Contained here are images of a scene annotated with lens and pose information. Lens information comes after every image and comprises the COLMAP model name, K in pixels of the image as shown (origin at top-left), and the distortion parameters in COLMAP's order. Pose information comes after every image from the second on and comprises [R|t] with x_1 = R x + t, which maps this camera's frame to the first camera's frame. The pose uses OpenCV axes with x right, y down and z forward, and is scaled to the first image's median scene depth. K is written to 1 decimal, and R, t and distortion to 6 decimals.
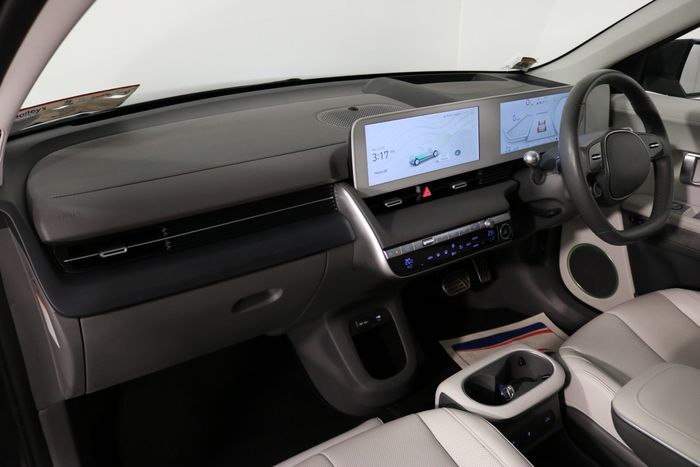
lens RADIAL K [[572.1, 0, 346.1], [0, 572.1, 234.0], [0, 0, 1]] dist [-0.133510, 0.046138]
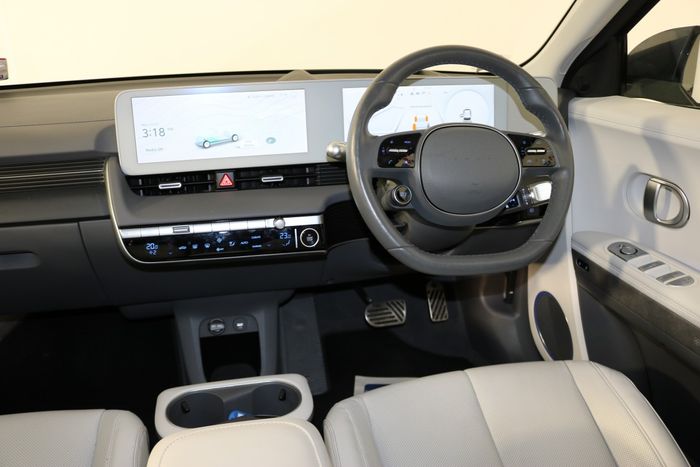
lens RADIAL K [[572.1, 0, 350.1], [0, 572.1, 238.1], [0, 0, 1]] dist [-0.133510, 0.046138]
pose [[0.923176, 0.130038, -0.361714, 0.649885], [-0.151576, 0.987938, -0.031688, 0.013569], [0.353230, 0.084081, 0.931750, 0.246689]]
